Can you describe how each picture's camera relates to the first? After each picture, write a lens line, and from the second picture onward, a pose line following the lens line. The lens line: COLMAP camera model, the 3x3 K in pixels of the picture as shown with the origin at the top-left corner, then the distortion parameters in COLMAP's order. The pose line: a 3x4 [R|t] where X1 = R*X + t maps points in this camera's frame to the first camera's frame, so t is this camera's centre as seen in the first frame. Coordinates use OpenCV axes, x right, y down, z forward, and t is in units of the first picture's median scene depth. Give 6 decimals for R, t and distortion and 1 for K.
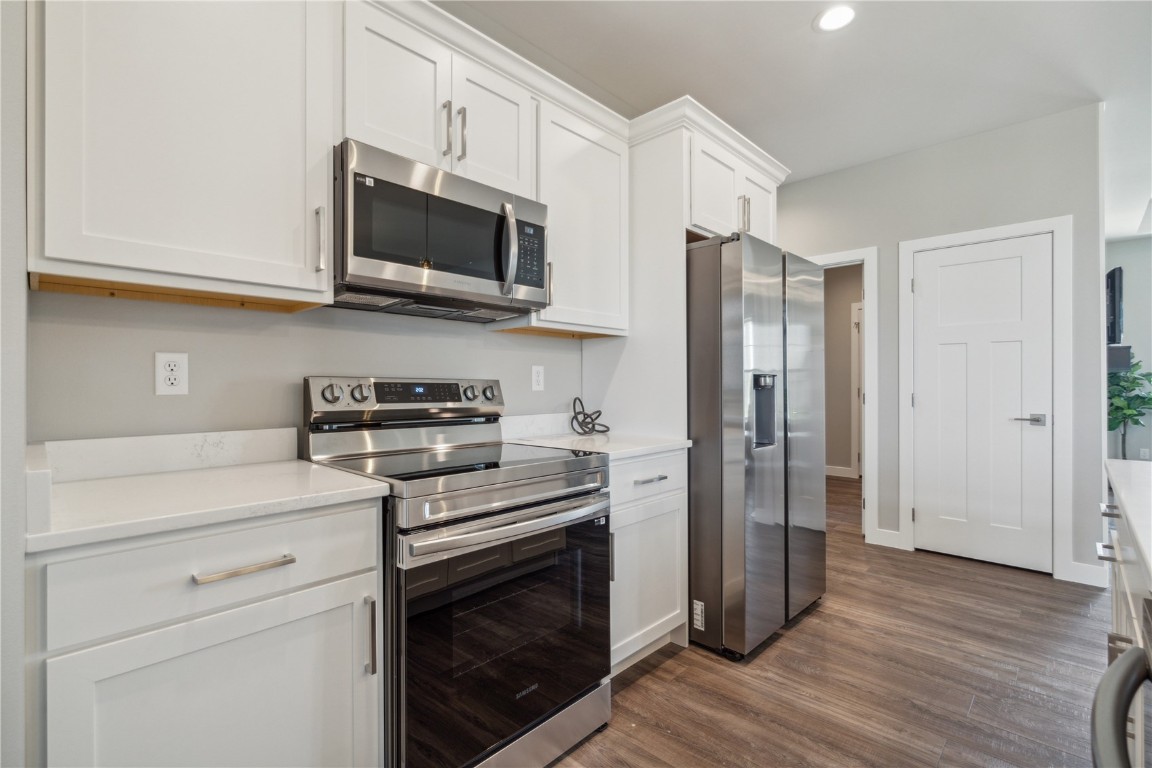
lens RADIAL K [[528.9, 0, 576.6], [0, 528.9, 384.5], [0, 0, 1]] dist [0.001187, 0.000140]
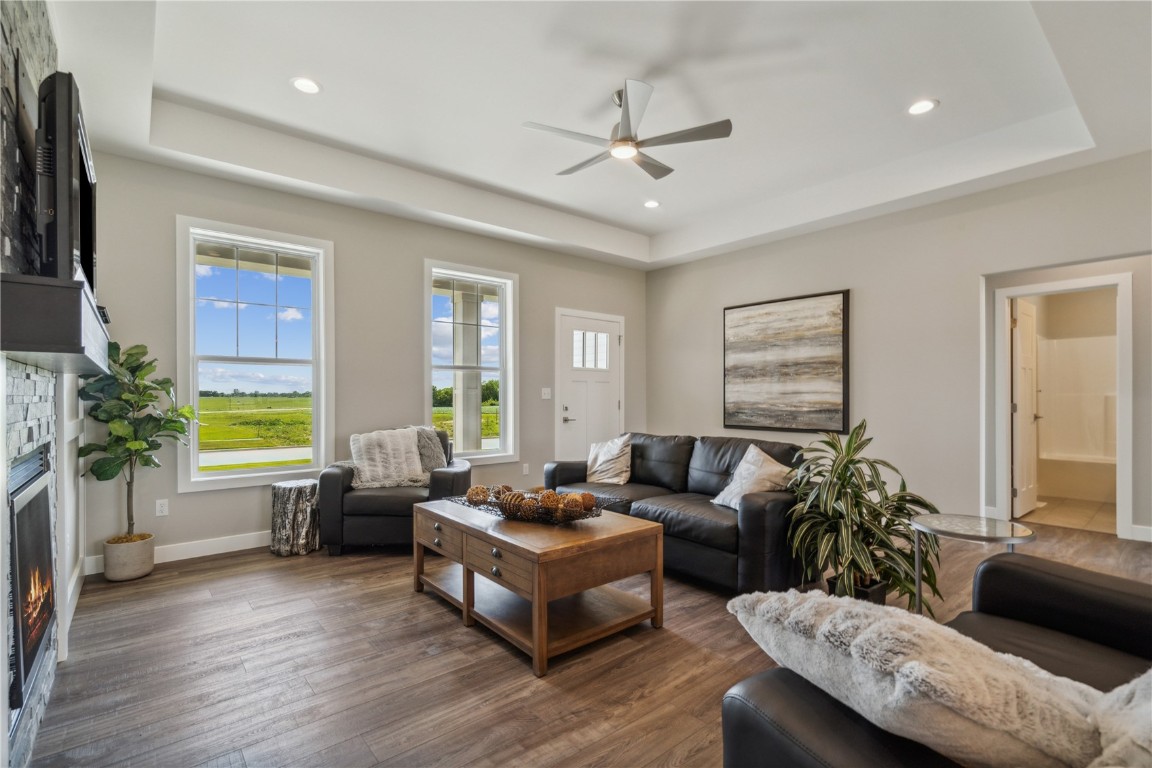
lens RADIAL K [[516.2, 0, 575.1], [0, 516.2, 390.1], [0, 0, 1]] dist [-0.002645, -0.000172]
pose [[0.098502, 0.009387, 0.995093, 0.524947], [0.005220, 0.999937, -0.009949, 0.000024], [-0.995123, 0.006174, 0.098447, 0.462306]]
